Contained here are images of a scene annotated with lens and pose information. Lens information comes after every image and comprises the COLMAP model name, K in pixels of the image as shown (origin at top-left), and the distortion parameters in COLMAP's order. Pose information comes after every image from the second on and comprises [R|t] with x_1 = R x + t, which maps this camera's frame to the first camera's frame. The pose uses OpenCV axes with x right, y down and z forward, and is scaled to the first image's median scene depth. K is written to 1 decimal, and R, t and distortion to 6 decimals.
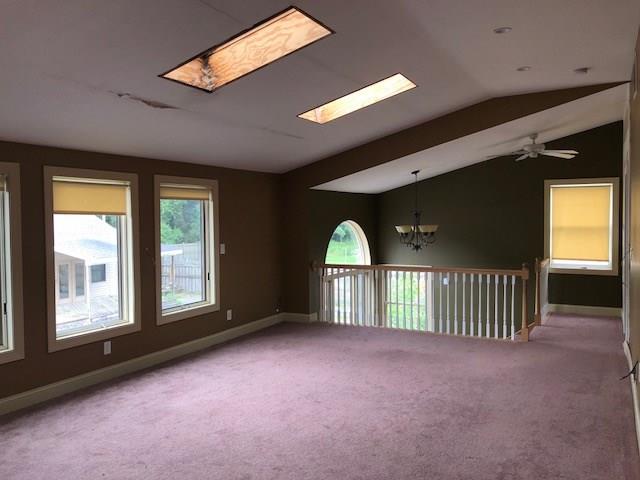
lens RADIAL K [[524.8, 0, 313.5], [0, 524.8, 226.7], [0, 0, 1]] dist [0.047539, -0.042725]
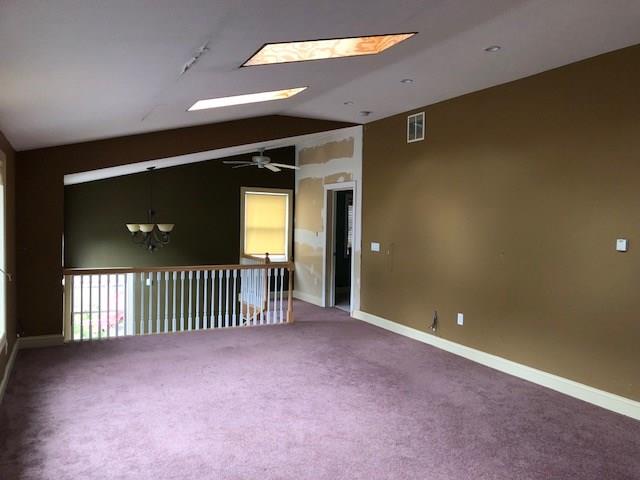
lens RADIAL K [[524.8, 0, 316.5], [0, 524.8, 249.3], [0, 0, 1]] dist [0.047539, -0.042725]
pose [[0.570487, -0.027685, 0.820840, -0.435454], [-0.010705, 0.999096, 0.041137, -0.000337], [-0.821237, -0.032256, 0.569675, 0.208765]]
